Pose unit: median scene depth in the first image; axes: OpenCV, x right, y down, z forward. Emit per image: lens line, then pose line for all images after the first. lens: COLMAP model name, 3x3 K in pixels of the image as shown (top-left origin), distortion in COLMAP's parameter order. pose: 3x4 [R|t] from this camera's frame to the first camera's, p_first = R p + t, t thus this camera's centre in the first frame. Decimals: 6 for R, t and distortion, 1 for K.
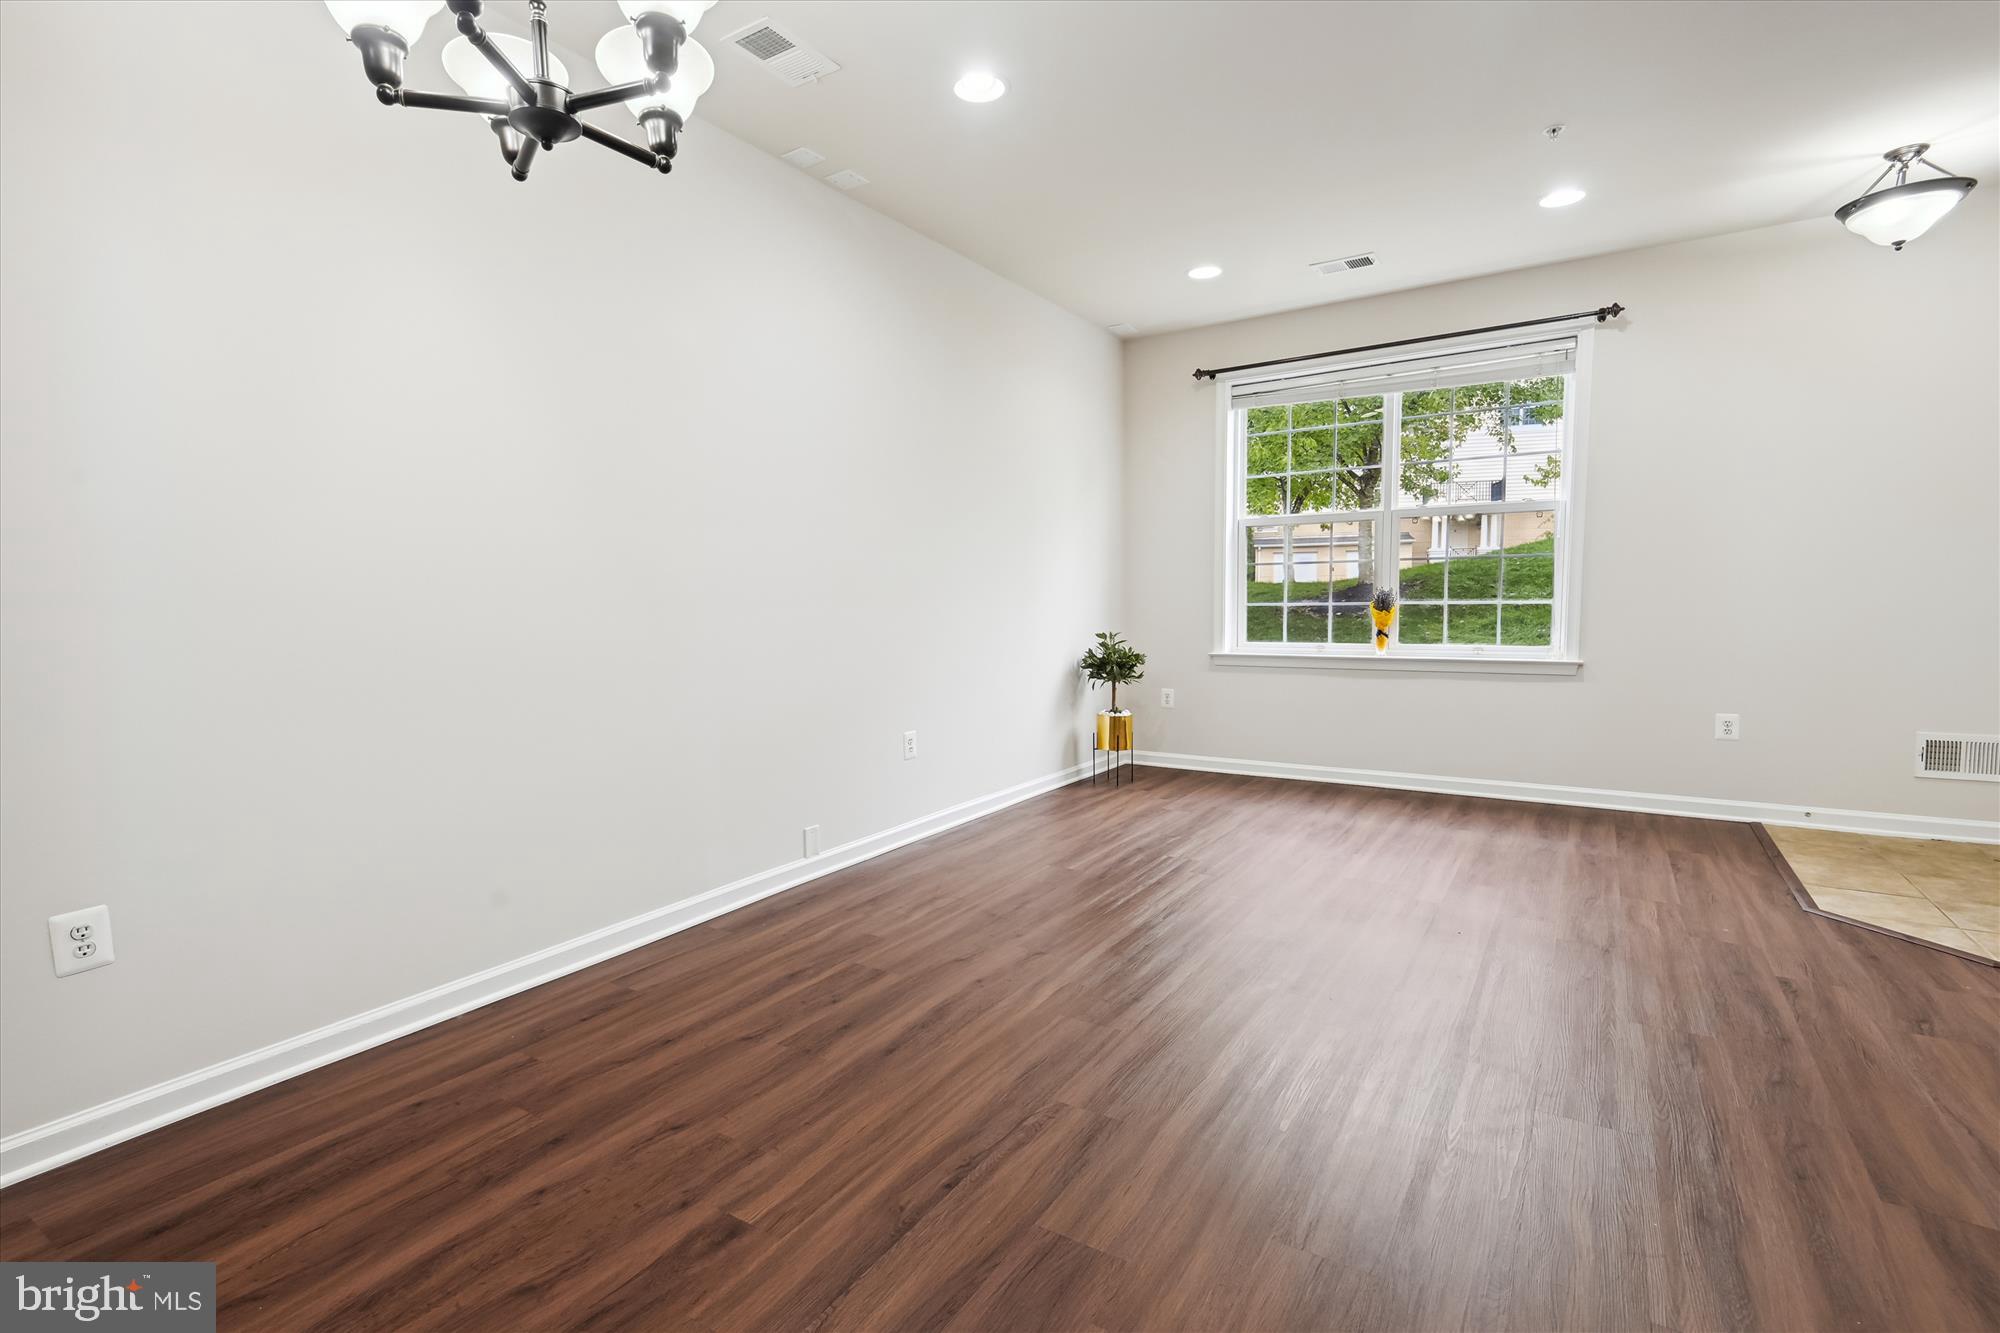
lens RADIAL K [[921.8, 0, 1000.0], [0, 921.8, 666.5], [0, 0, 1]] dist [0.000756, -0.000412]
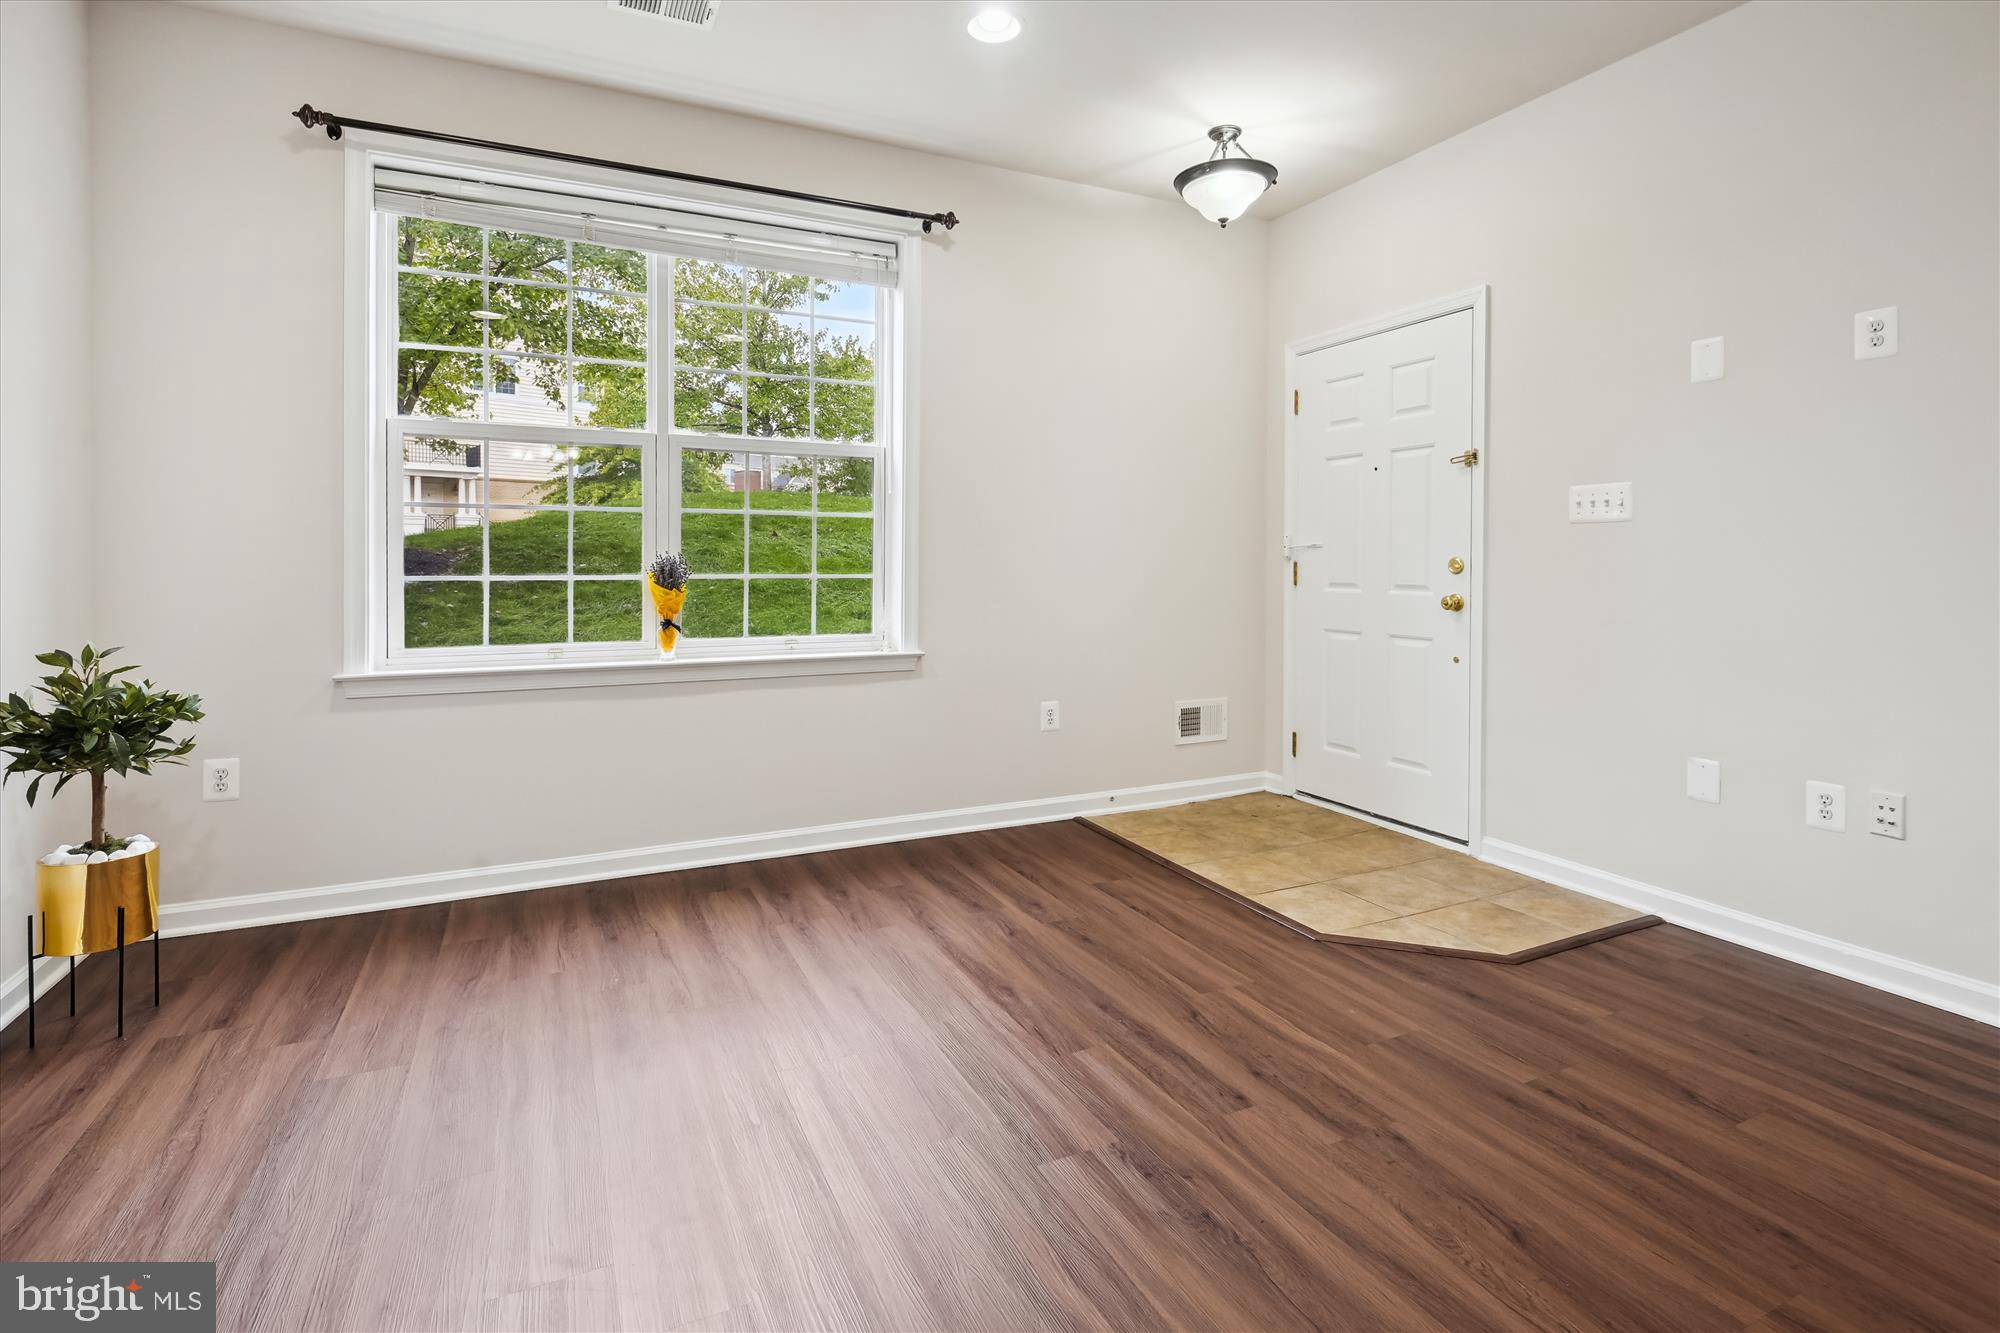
lens RADIAL K [[947.4, 0, 1002.1], [0, 947.4, 575.4], [0, 0, 1]] dist [-0.001800, -0.000538]
pose [[0.536652, 0.004819, 0.843790, -0.012488], [0.054661, 0.997685, -0.040462, -0.031403], [-0.842032, 0.067836, 0.535146, 0.462678]]
